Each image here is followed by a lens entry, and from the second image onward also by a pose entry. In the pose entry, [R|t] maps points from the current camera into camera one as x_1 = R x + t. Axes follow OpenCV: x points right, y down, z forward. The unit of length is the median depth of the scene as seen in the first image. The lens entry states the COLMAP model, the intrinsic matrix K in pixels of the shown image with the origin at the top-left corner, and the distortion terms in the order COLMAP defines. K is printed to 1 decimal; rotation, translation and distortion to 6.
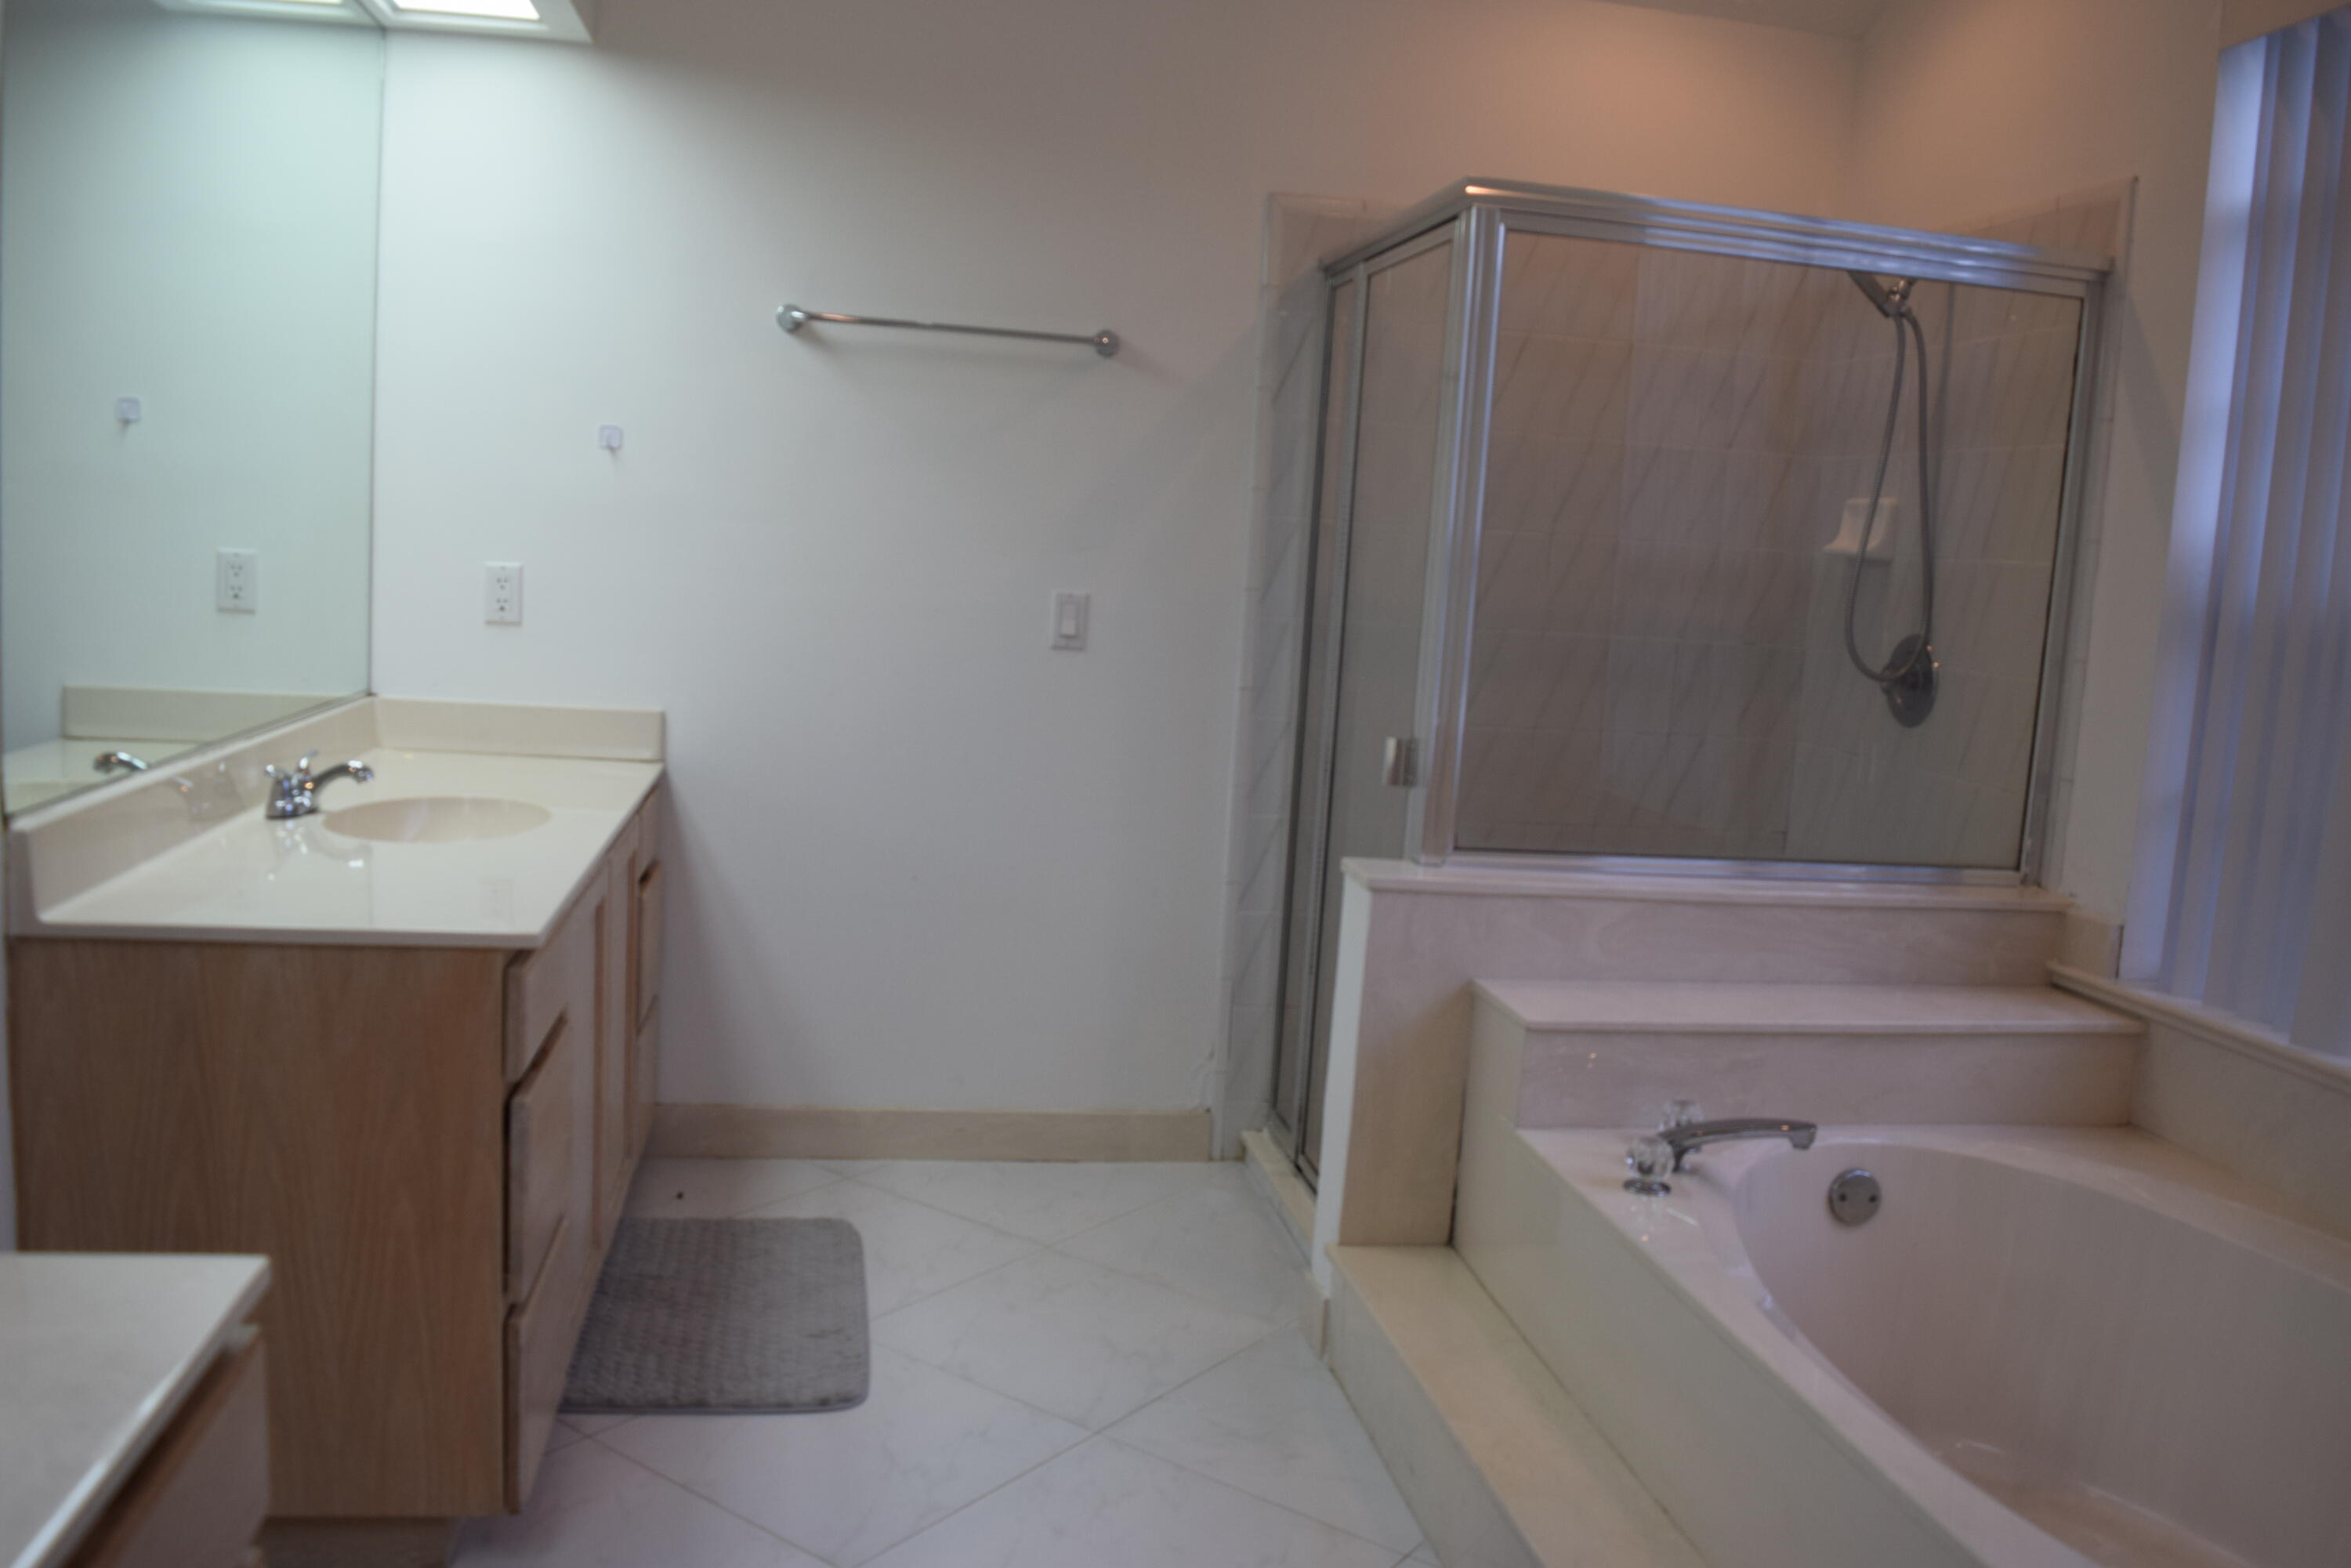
lens RADIAL K [[1890.6, 0, 1175.5], [0, 1890.6, 784.0], [0, 0, 1]] dist [-0.082876, 0.002675]
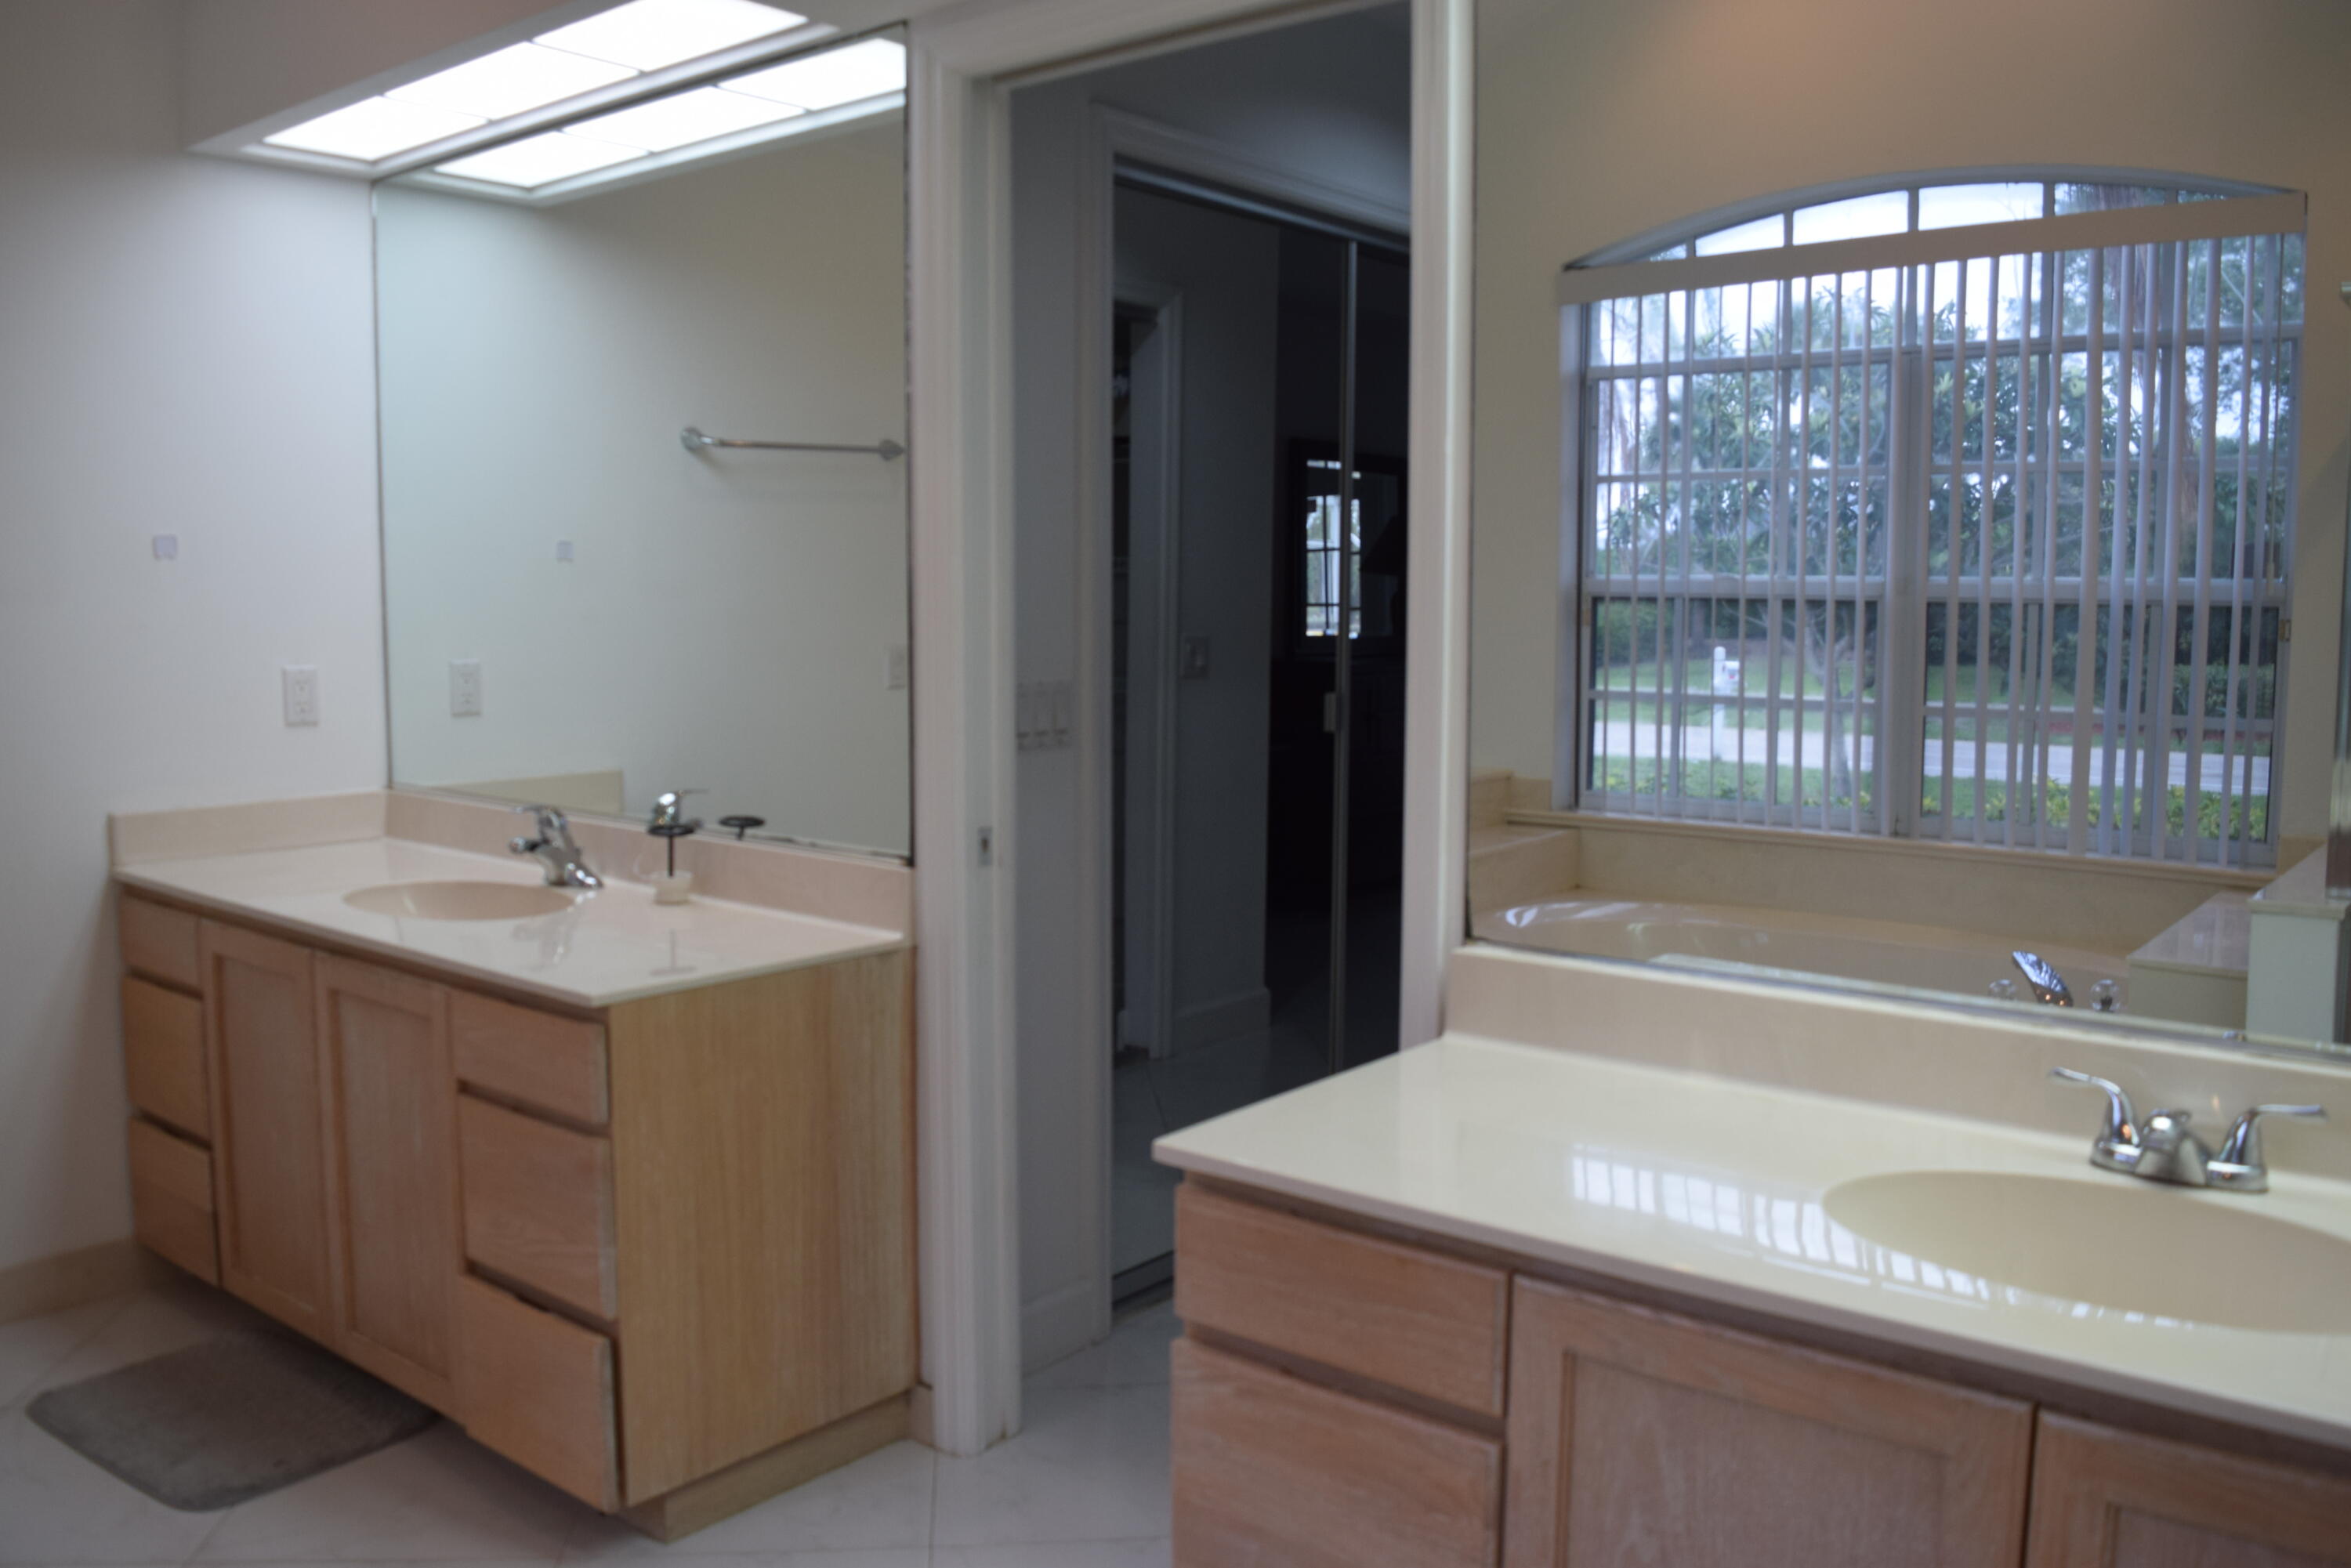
lens RADIAL K [[1890.6, 0, 1175.5], [0, 1890.6, 784.0], [0, 0, 1]] dist [-0.082876, 0.002675]
pose [[0.762964, -0.130776, 0.633075, -0.802454], [0.132635, 0.990157, 0.044691, -0.040831], [-0.632688, 0.049870, 0.772799, -0.135631]]
